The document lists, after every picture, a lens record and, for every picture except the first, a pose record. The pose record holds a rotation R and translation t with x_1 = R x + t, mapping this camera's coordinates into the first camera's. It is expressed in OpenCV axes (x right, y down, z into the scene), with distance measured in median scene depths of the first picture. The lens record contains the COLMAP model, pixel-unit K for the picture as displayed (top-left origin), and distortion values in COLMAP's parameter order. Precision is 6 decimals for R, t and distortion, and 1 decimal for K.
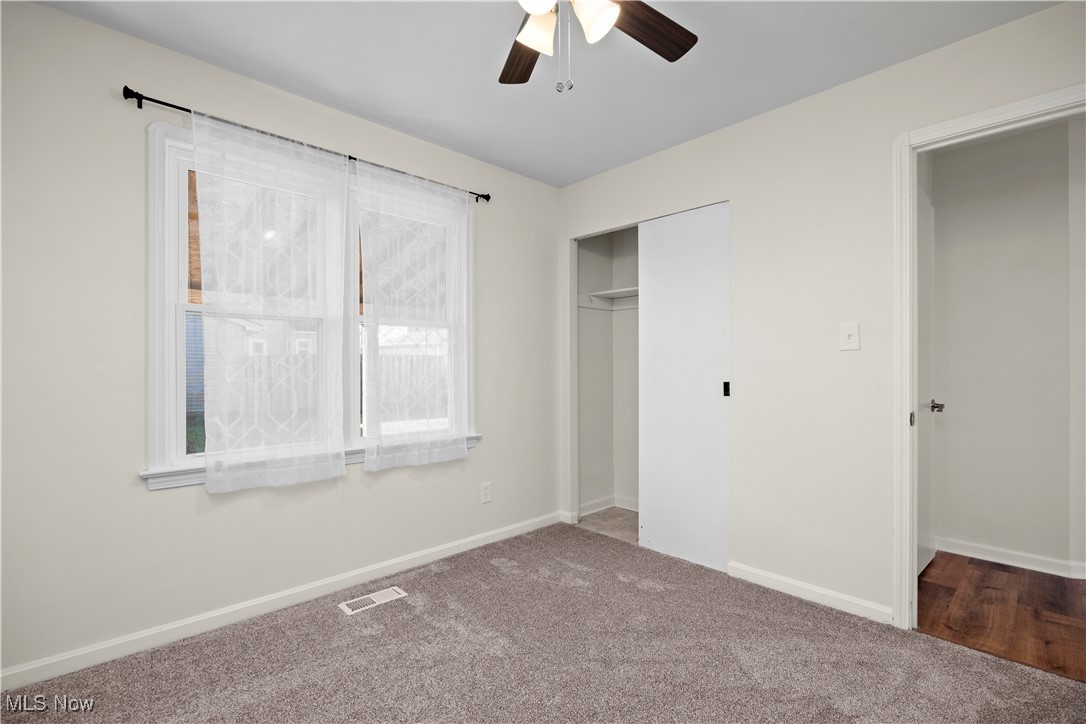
lens RADIAL K [[465.1, 0, 558.9], [0, 465.1, 362.0], [0, 0, 1]] dist [-0.020599, 0.001362]
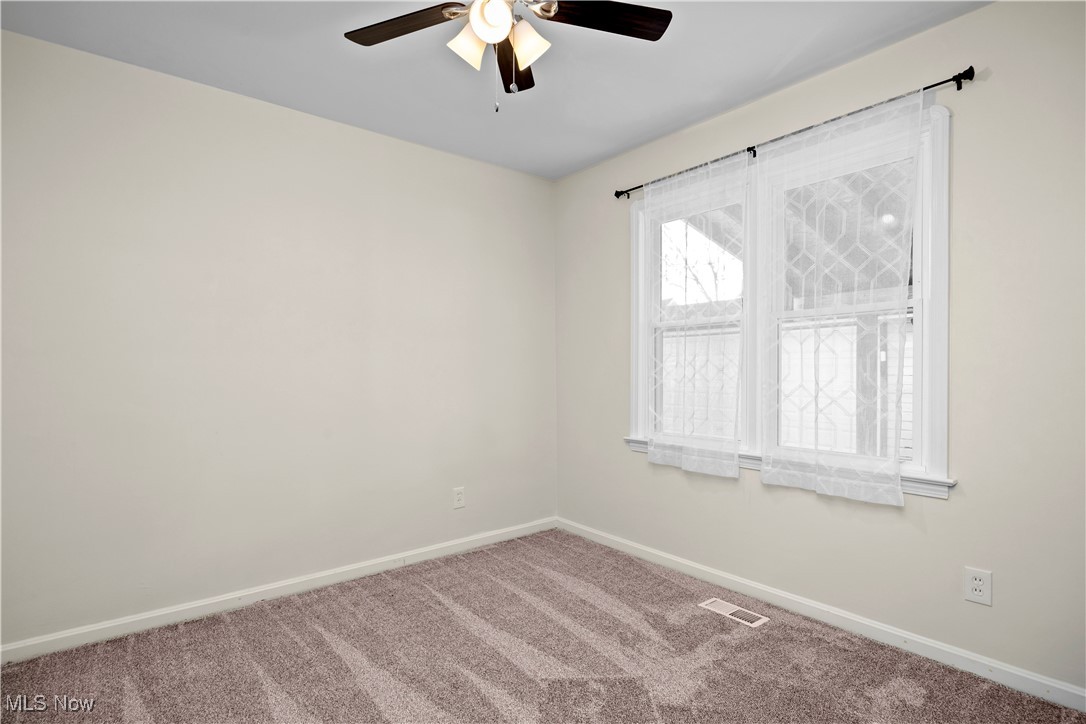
lens RADIAL K [[520.0, 0, 547.1], [0, 520.0, 369.6], [0, 0, 1]] dist [-0.013862, 0.000870]
pose [[-0.058854, 0.003294, -0.998261, 0.649694], [0.013563, 0.999905, 0.002499, 0.005232], [0.998174, -0.013393, -0.058893, 0.644231]]
